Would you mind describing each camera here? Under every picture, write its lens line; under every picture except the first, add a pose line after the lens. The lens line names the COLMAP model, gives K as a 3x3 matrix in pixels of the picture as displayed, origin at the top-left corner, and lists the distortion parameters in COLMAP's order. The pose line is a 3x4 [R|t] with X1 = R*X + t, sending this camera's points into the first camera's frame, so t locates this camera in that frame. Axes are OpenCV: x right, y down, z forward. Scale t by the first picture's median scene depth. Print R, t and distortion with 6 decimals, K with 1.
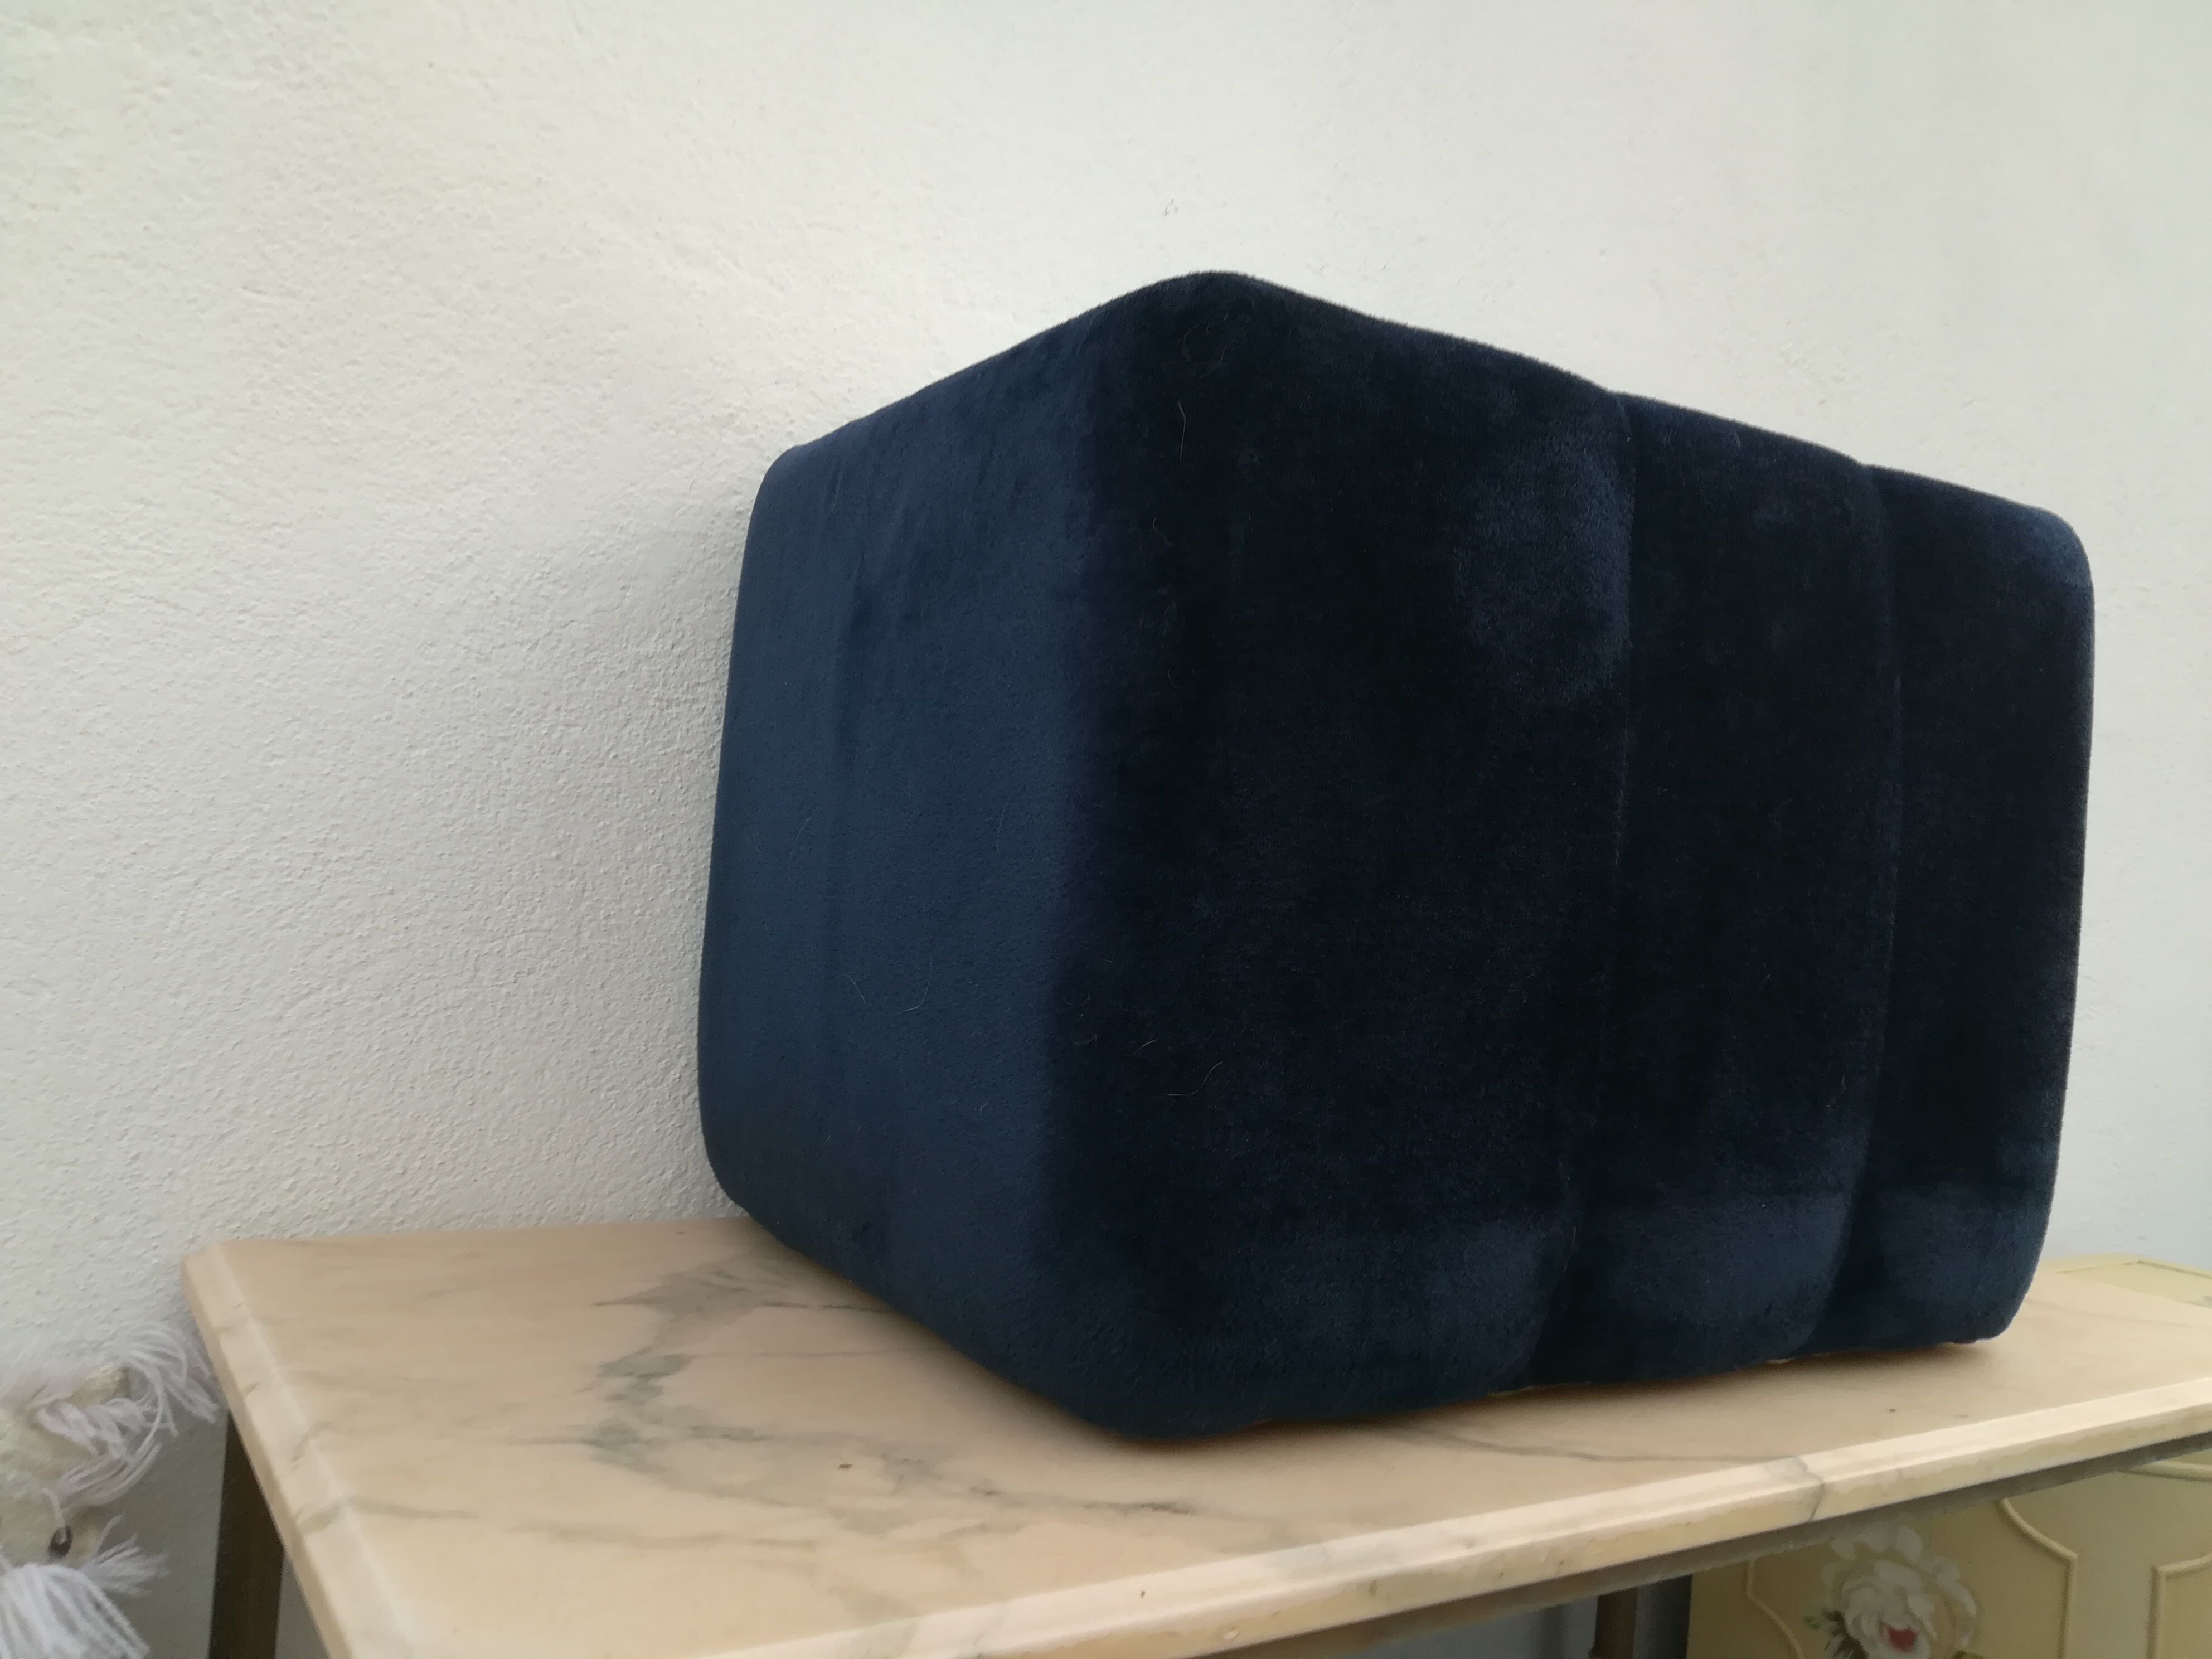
lens RADIAL K [[1693.1, 0, 1106.0], [0, 1693.1, 829.5], [0, 0, 1]] dist [0.003538, -0.021445]
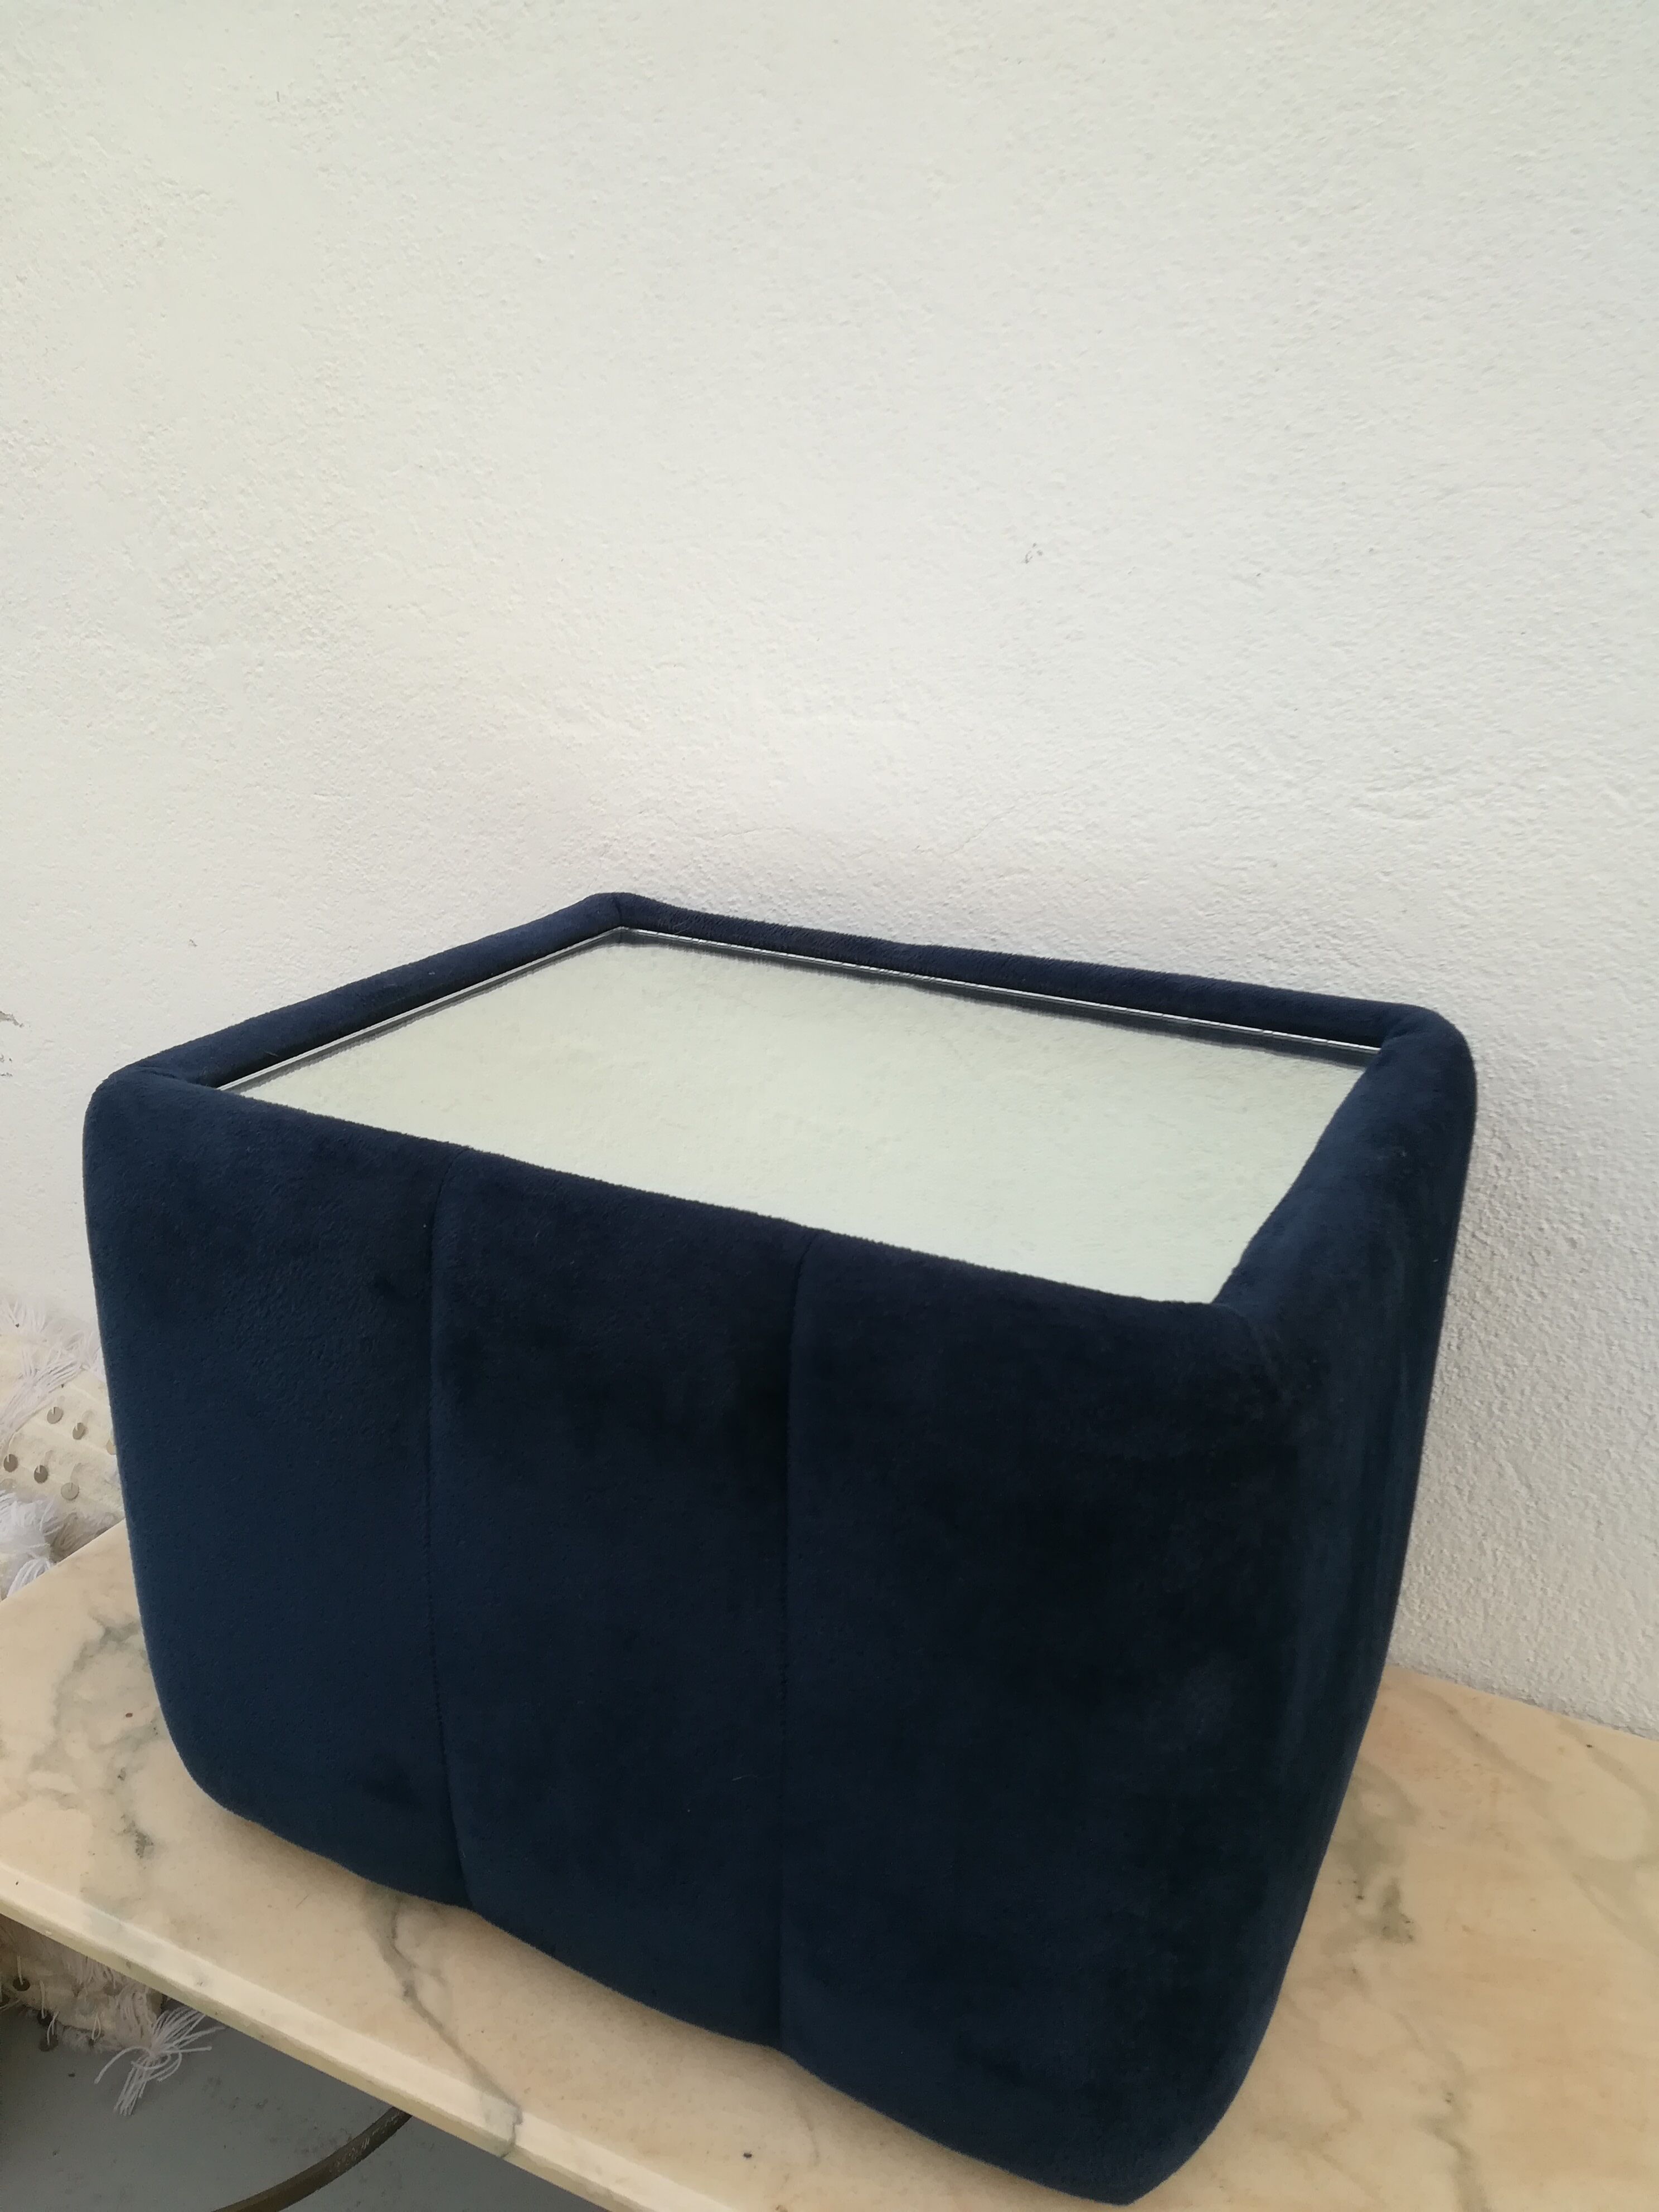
lens RADIAL K [[1668.5, 0, 829.5], [0, 1668.5, 1106.0], [0, 0, 1]] dist [0.039344, -0.074270]
pose [[0.544295, 0.235503, -0.805159, 0.990914], [0.036518, 0.952225, 0.303206, -0.482766], [0.838099, -0.194436, 0.509691, 0.558932]]
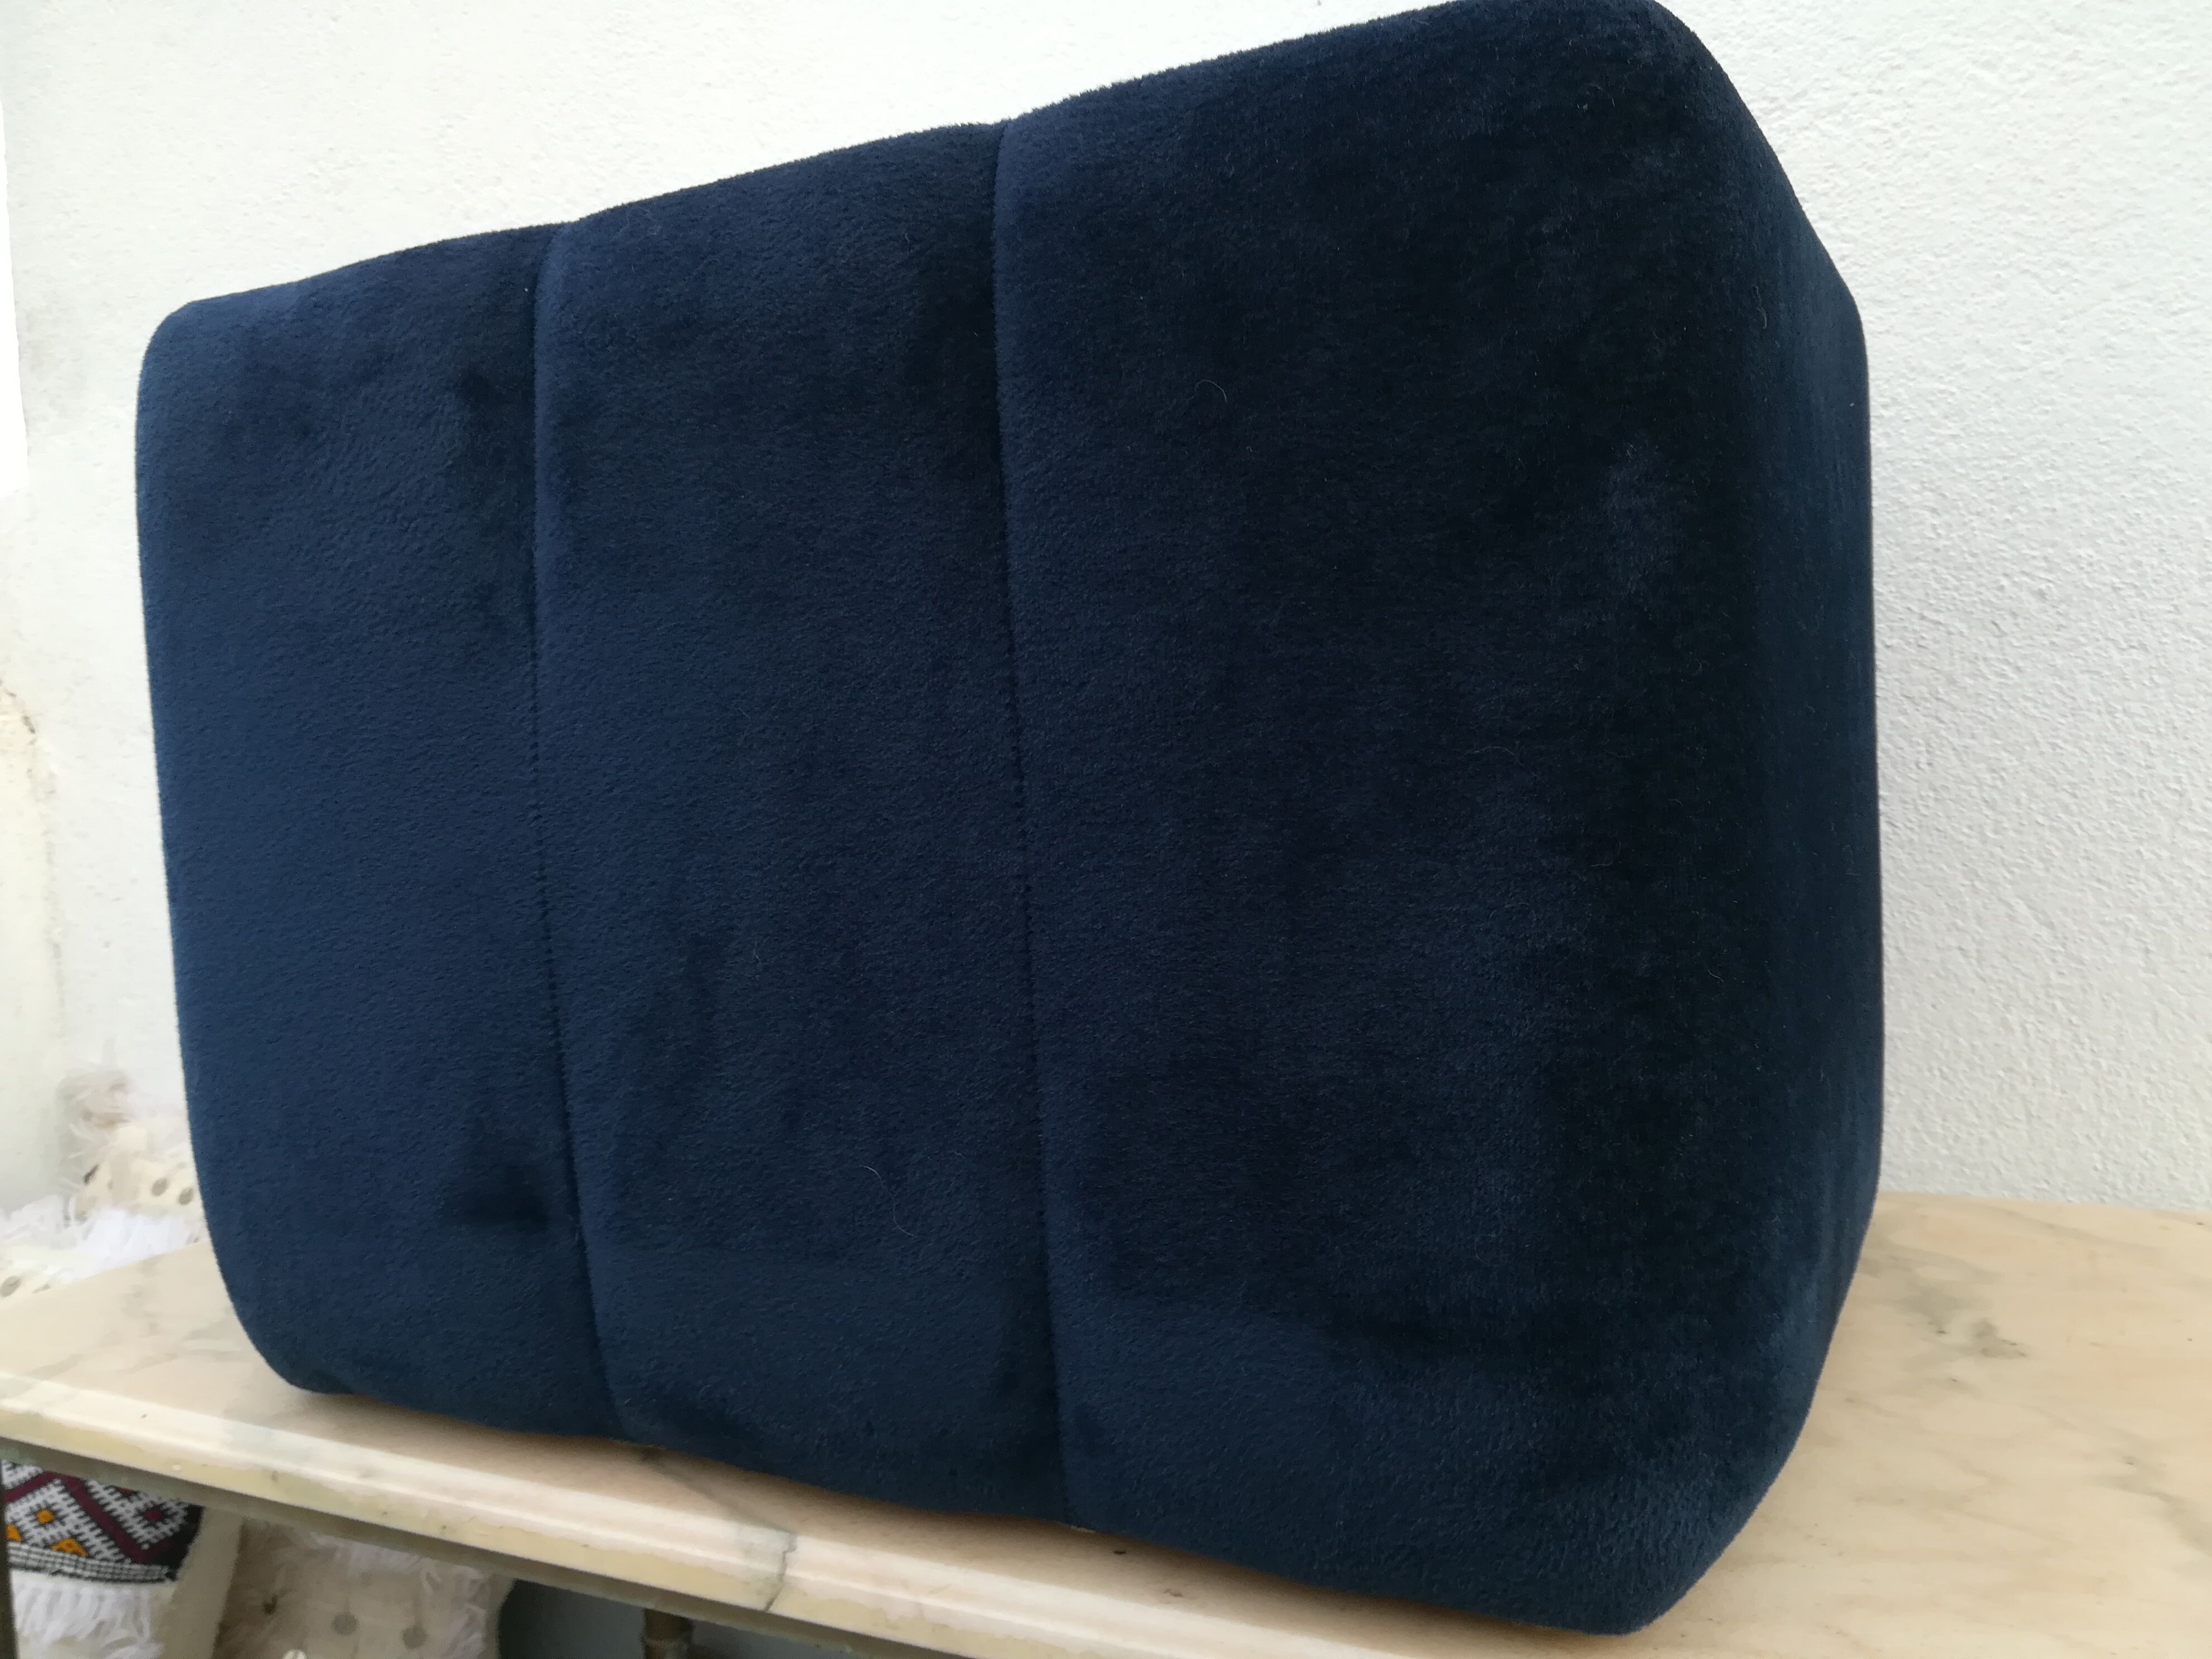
lens RADIAL K [[1708.8, 0, 1106.0], [0, 1708.8, 829.5], [0, 0, 1]] dist [0.026410, -0.066146]
pose [[0.518858, -0.039130, -0.853965, 0.926441], [0.106246, 0.994158, 0.019000, 0.021952], [0.848233, -0.100589, 0.519984, 0.564589]]
